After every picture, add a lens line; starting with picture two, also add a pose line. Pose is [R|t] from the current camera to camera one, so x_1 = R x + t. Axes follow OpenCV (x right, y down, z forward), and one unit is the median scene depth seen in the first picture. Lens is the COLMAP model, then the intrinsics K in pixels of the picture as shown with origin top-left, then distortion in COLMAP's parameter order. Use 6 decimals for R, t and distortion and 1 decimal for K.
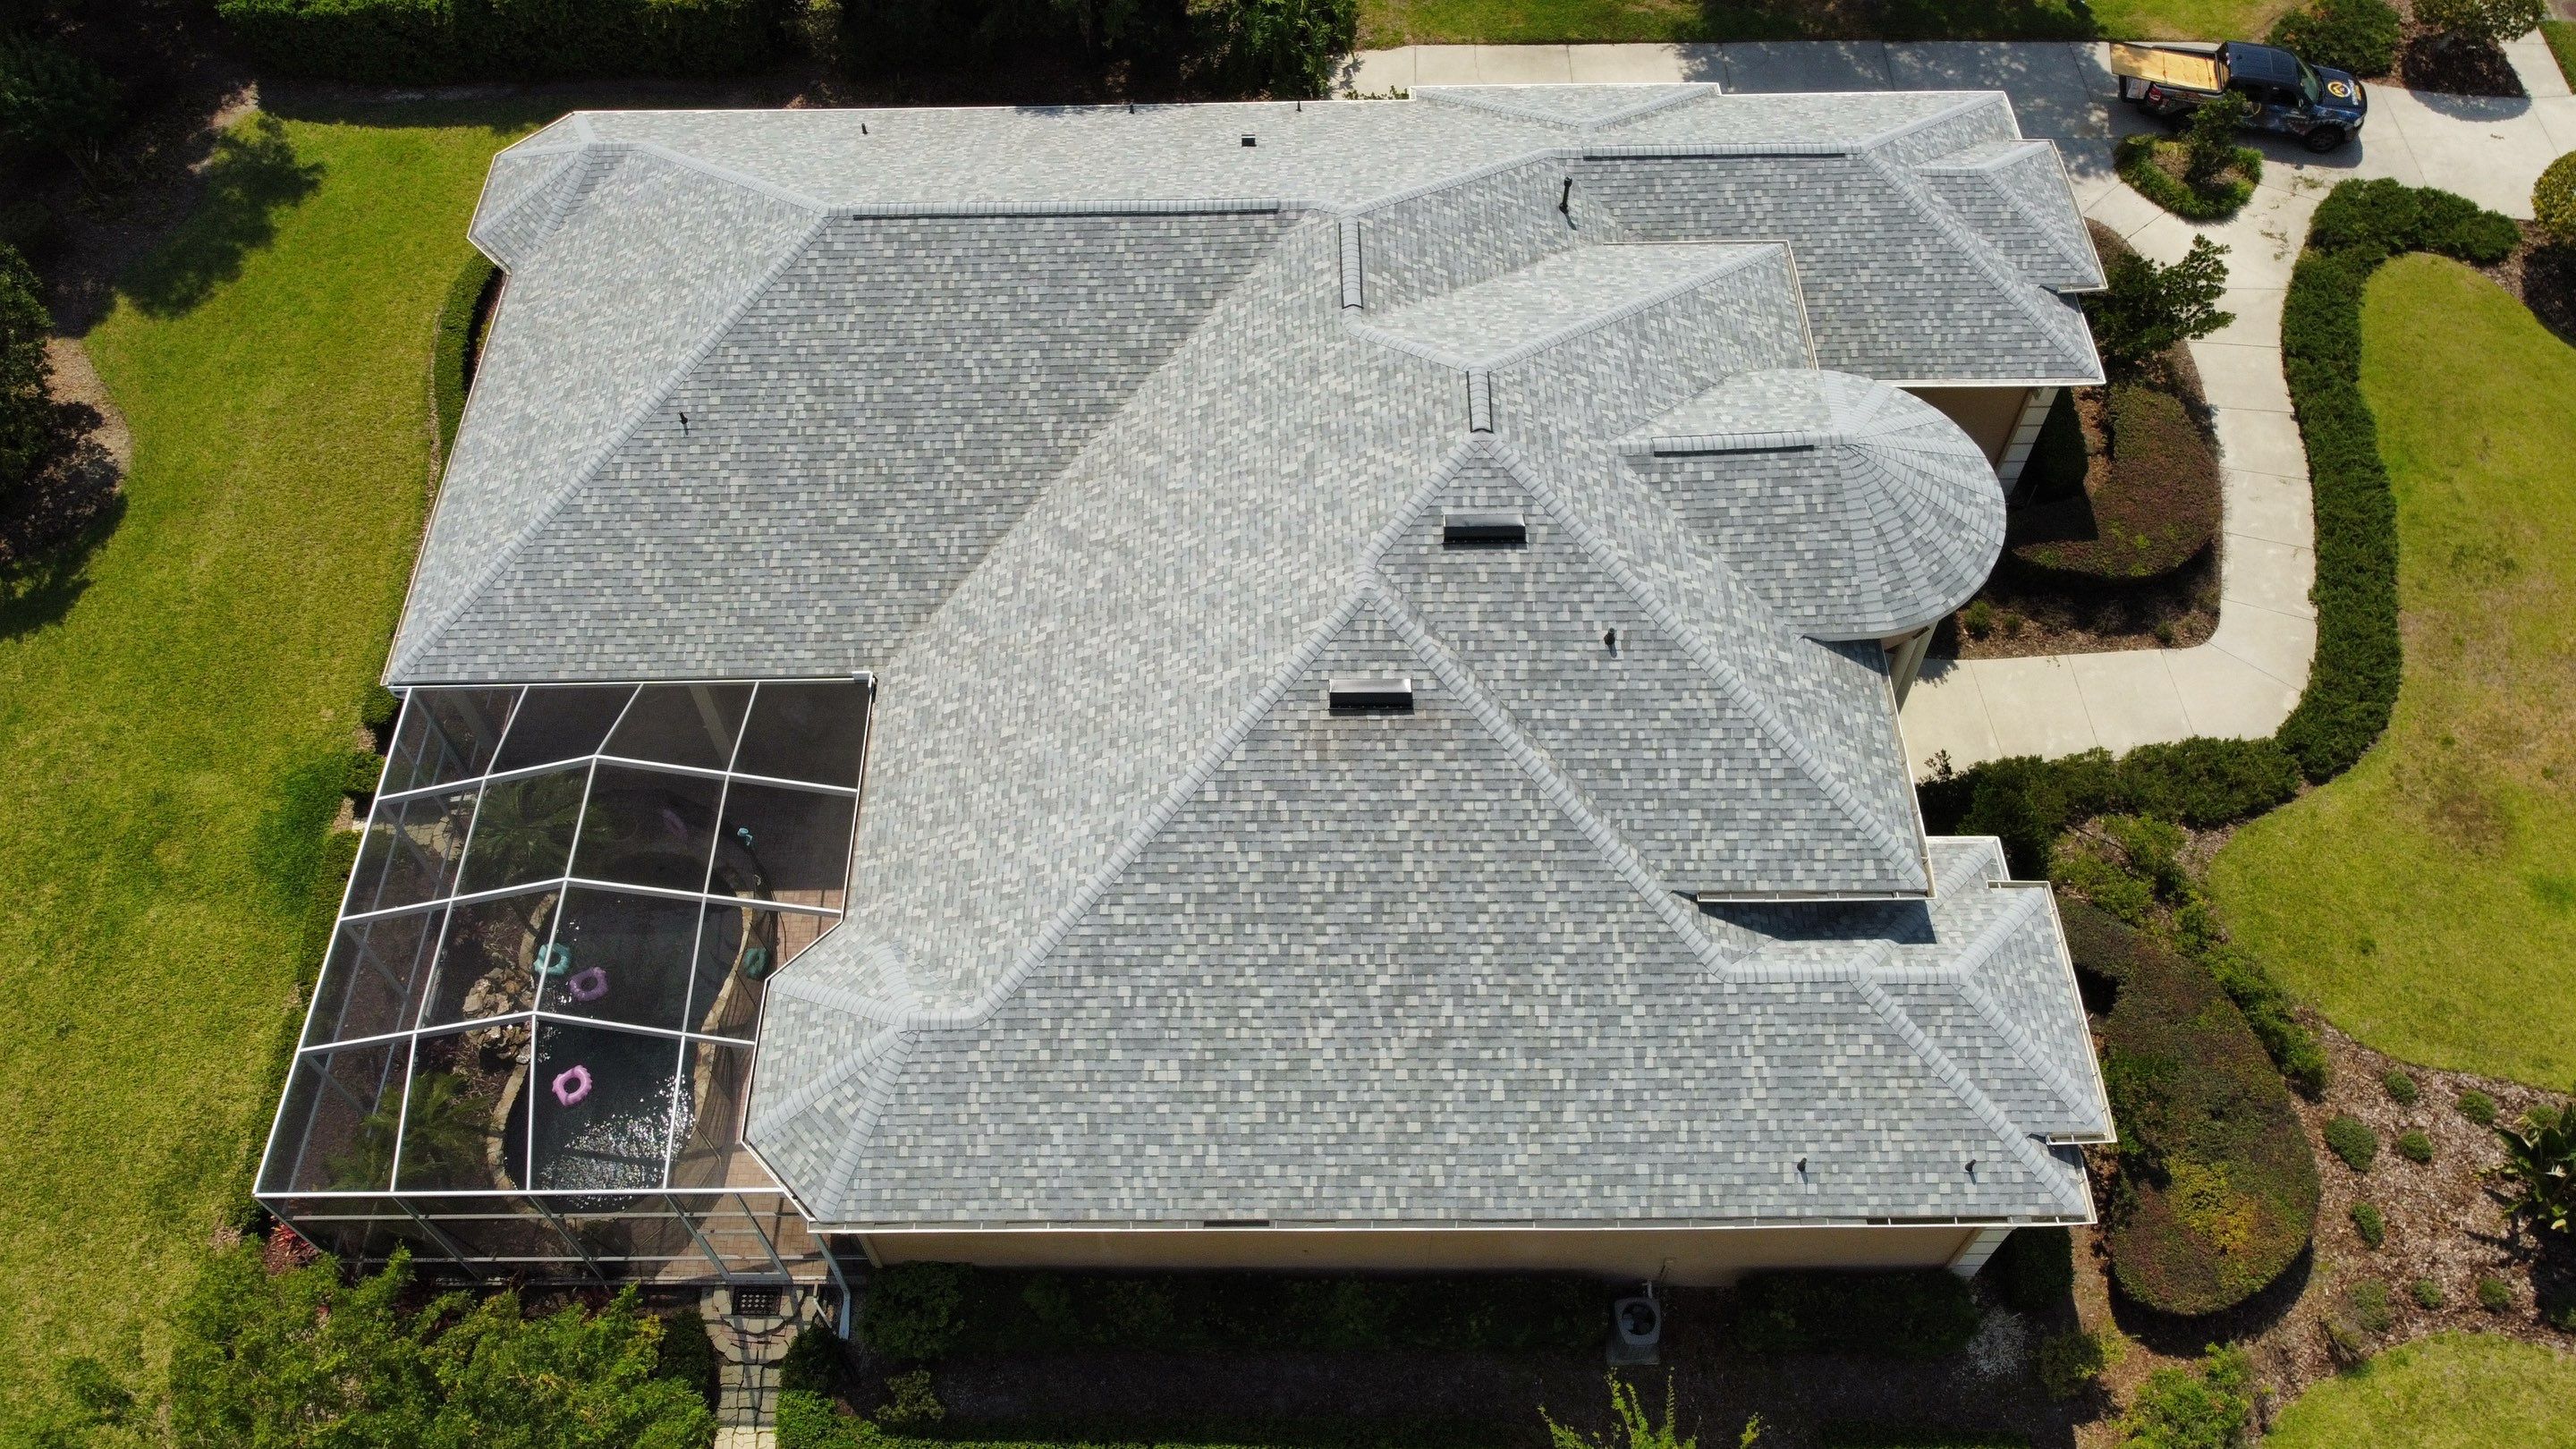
lens RADIAL K [[1943.3, 0, 1272.3], [0, 1943.3, 700.1], [0, 0, 1]] dist [0.008398, -0.010523]
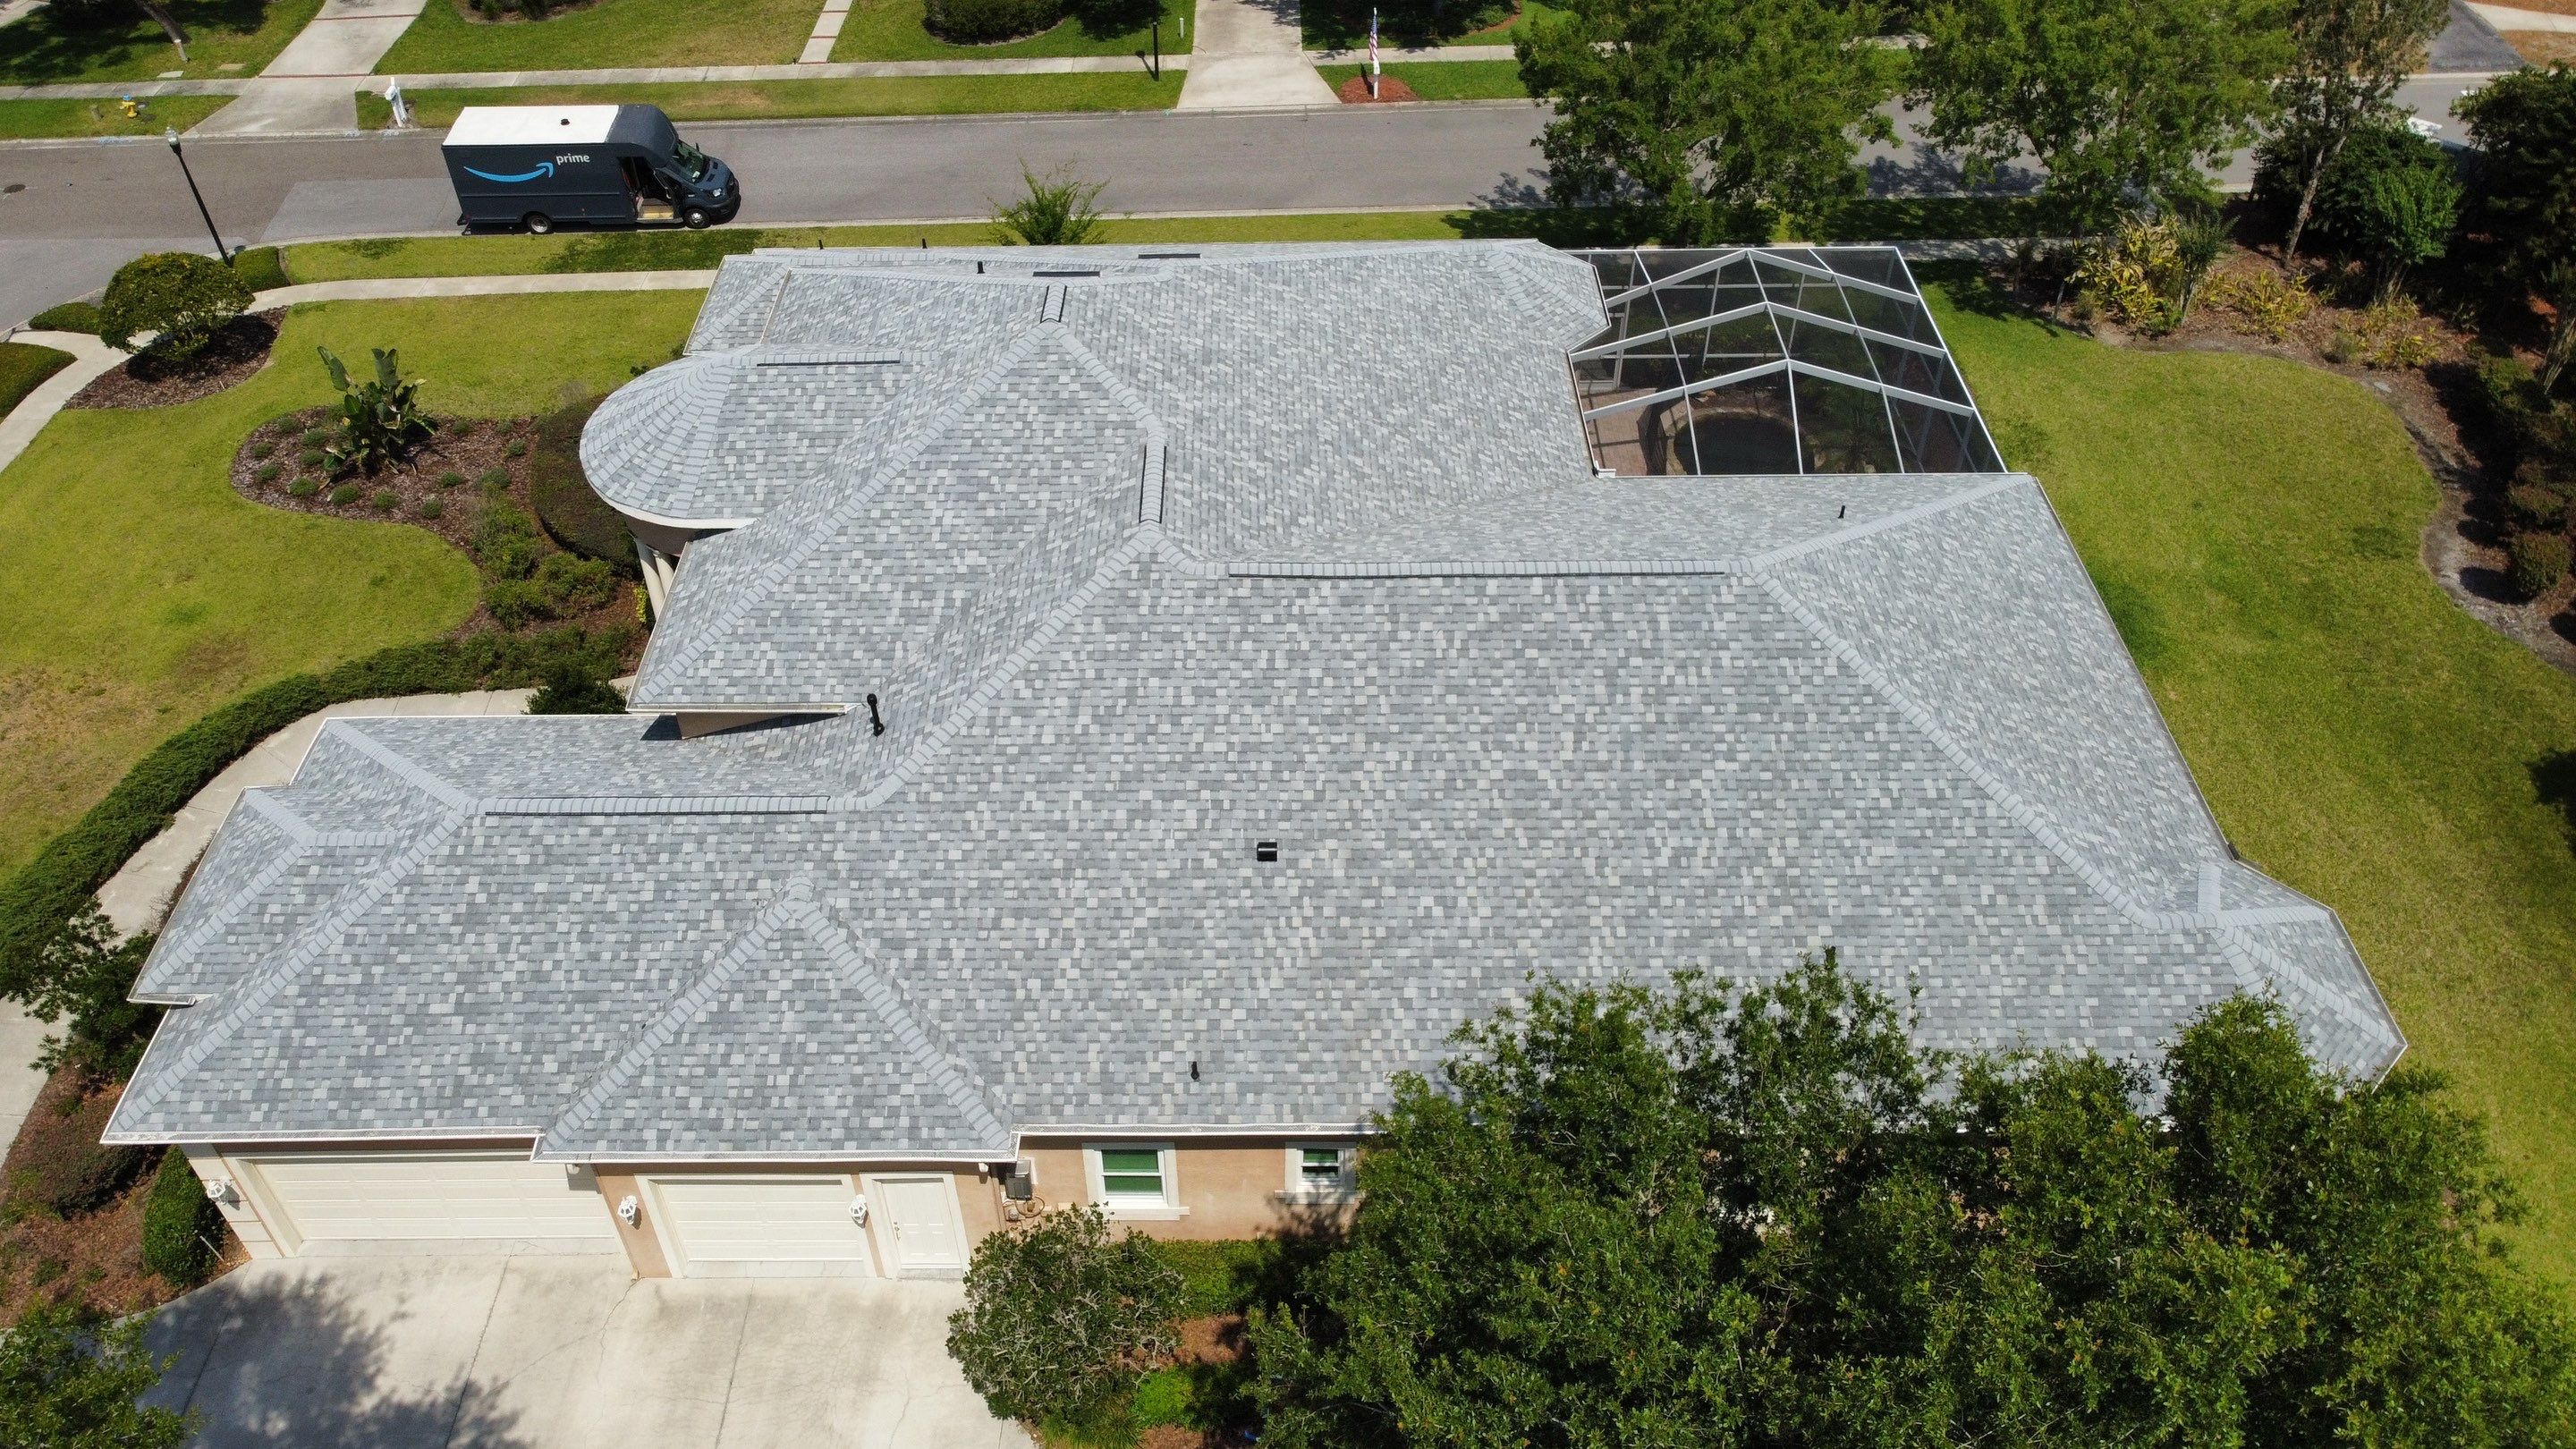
lens RADIAL K [[1952.6, 0, 1242.5], [0, 1952.6, 685.9], [0, 0, 1]] dist [0.006173, -0.013741]
pose [[-0.999445, 0.015201, 0.029644, -0.028985], [0.027859, -0.106608, 0.993911, -1.167899], [0.018269, 0.994185, 0.106125, 0.992566]]
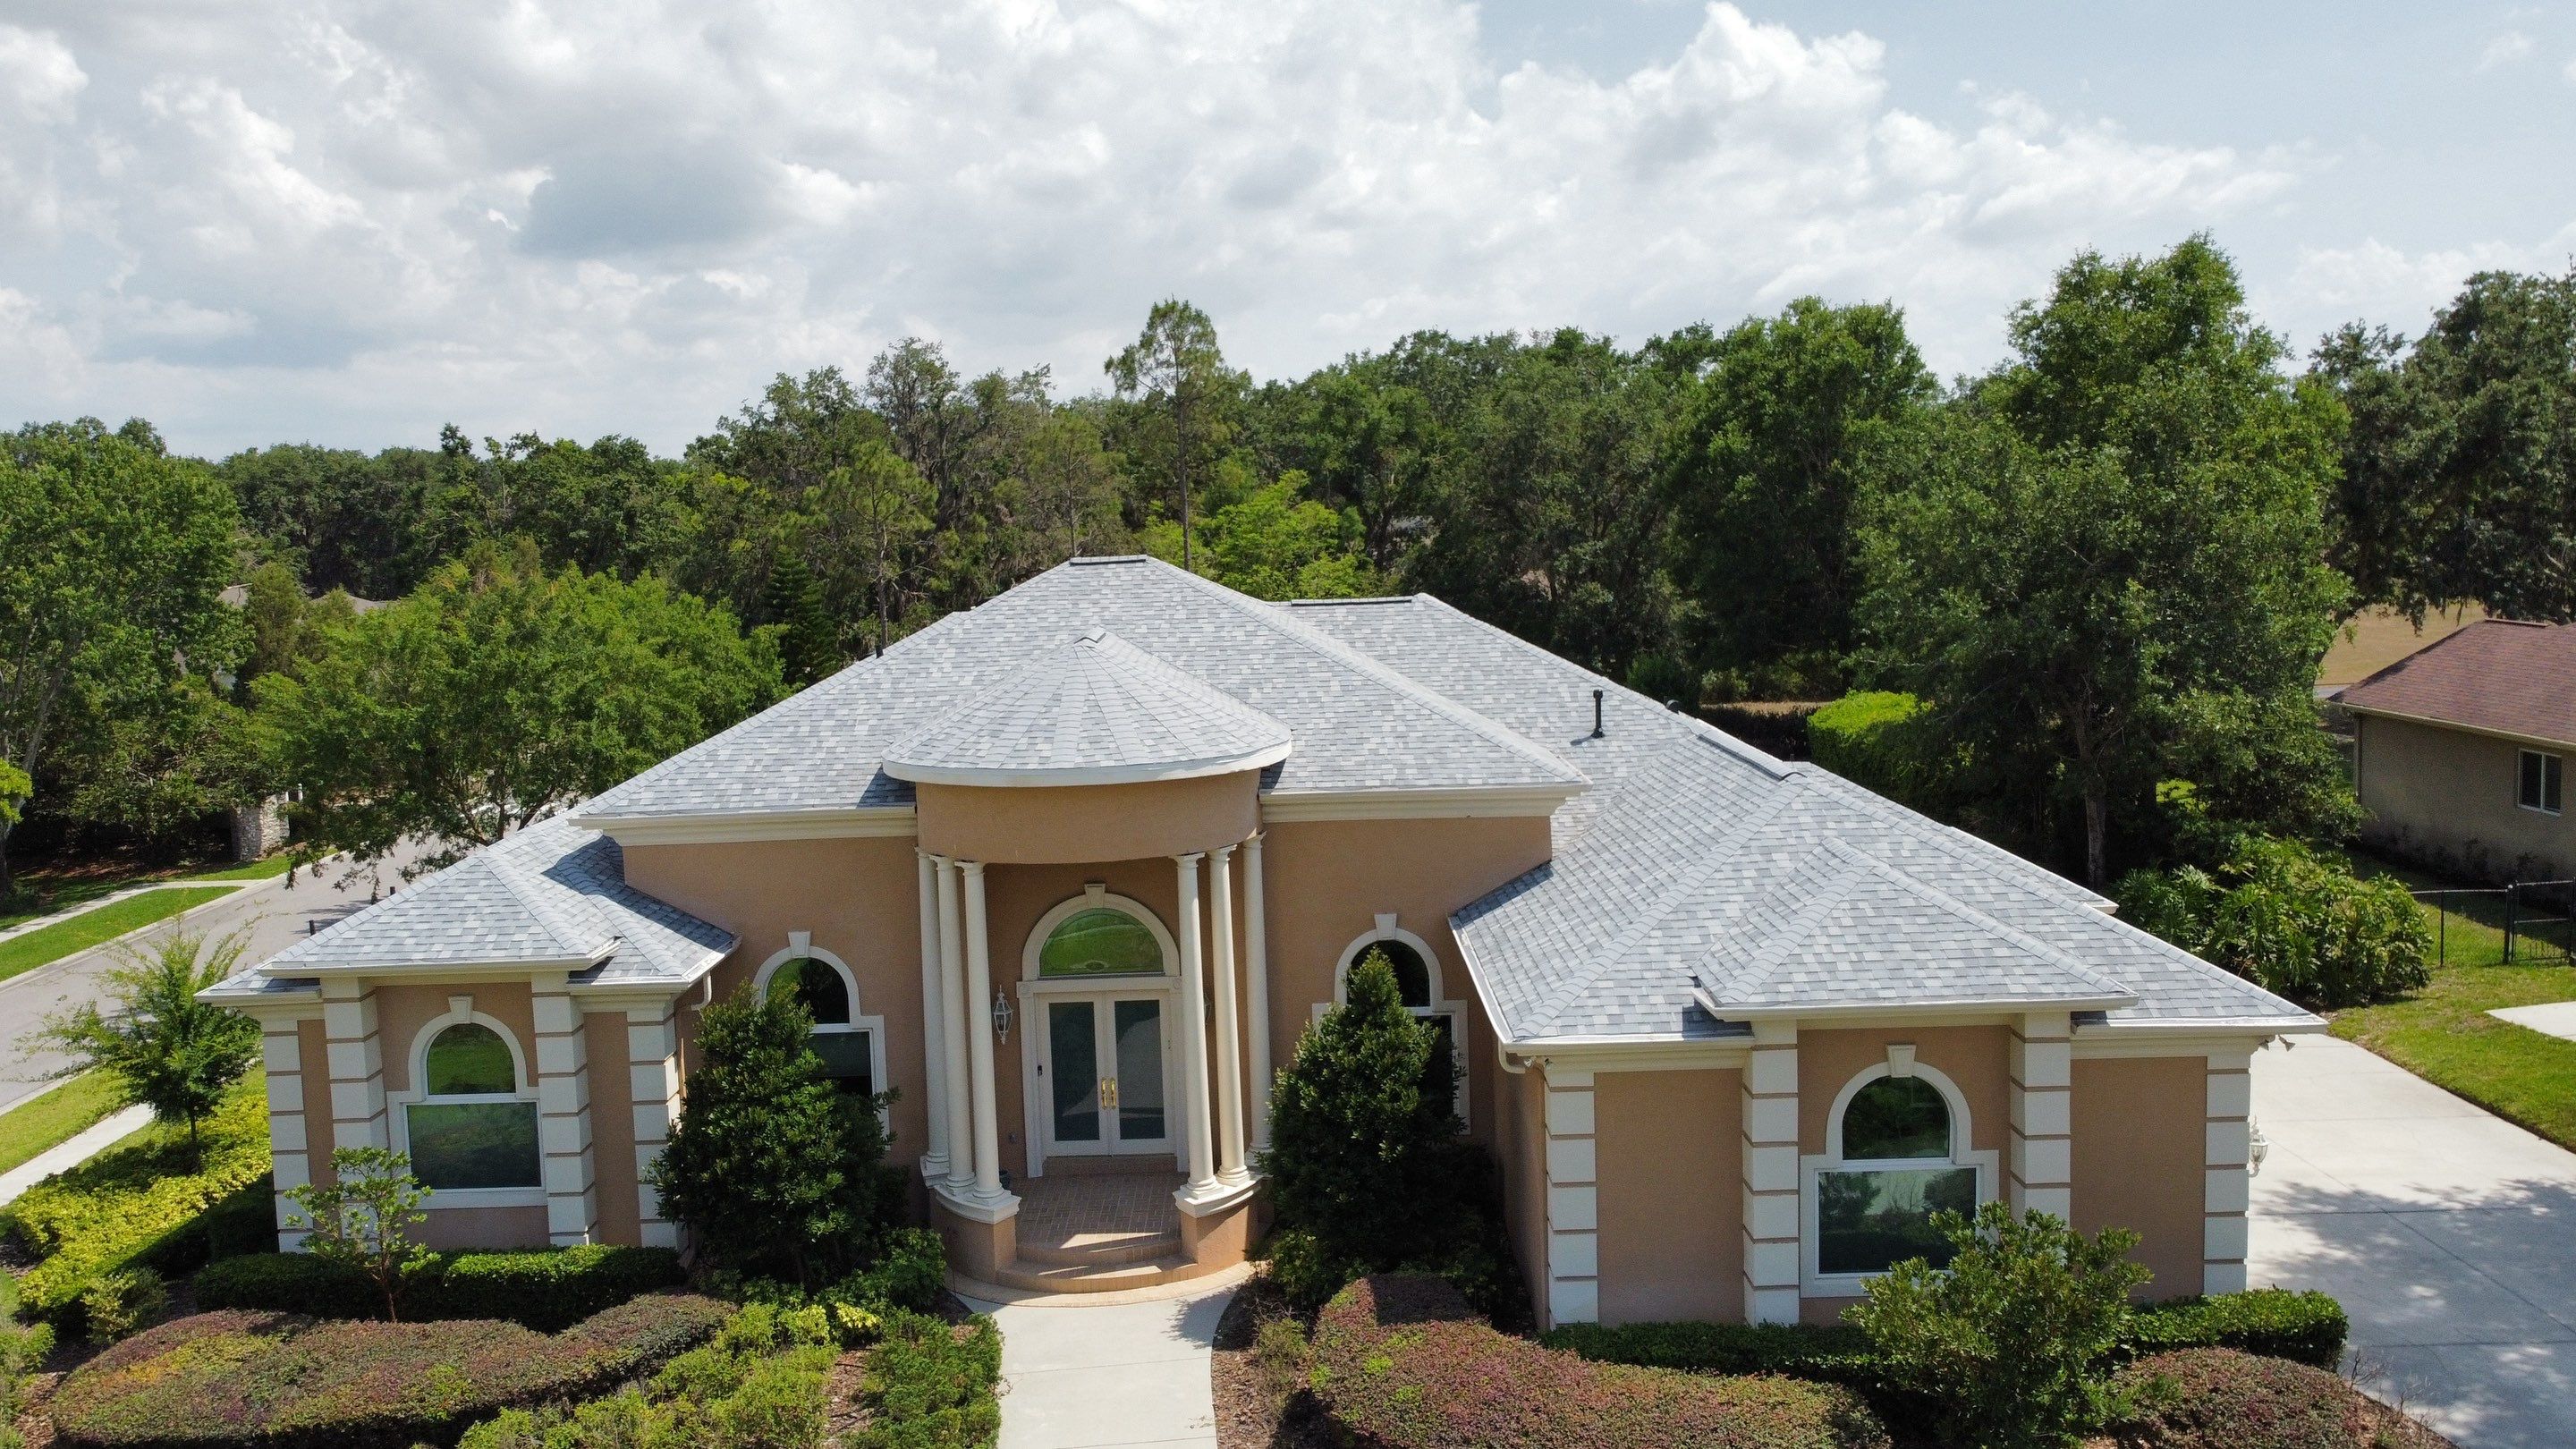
lens RADIAL K [[1952.6, 0, 1256.3], [0, 1952.6, 706.7], [0, 0, 1]] dist [0.006173, -0.013741]
pose [[-0.013244, 0.109403, -0.993909, 1.080778], [-0.799144, 0.596280, 0.076284, -0.228617], [0.600994, 0.795287, 0.079531, 0.924906]]
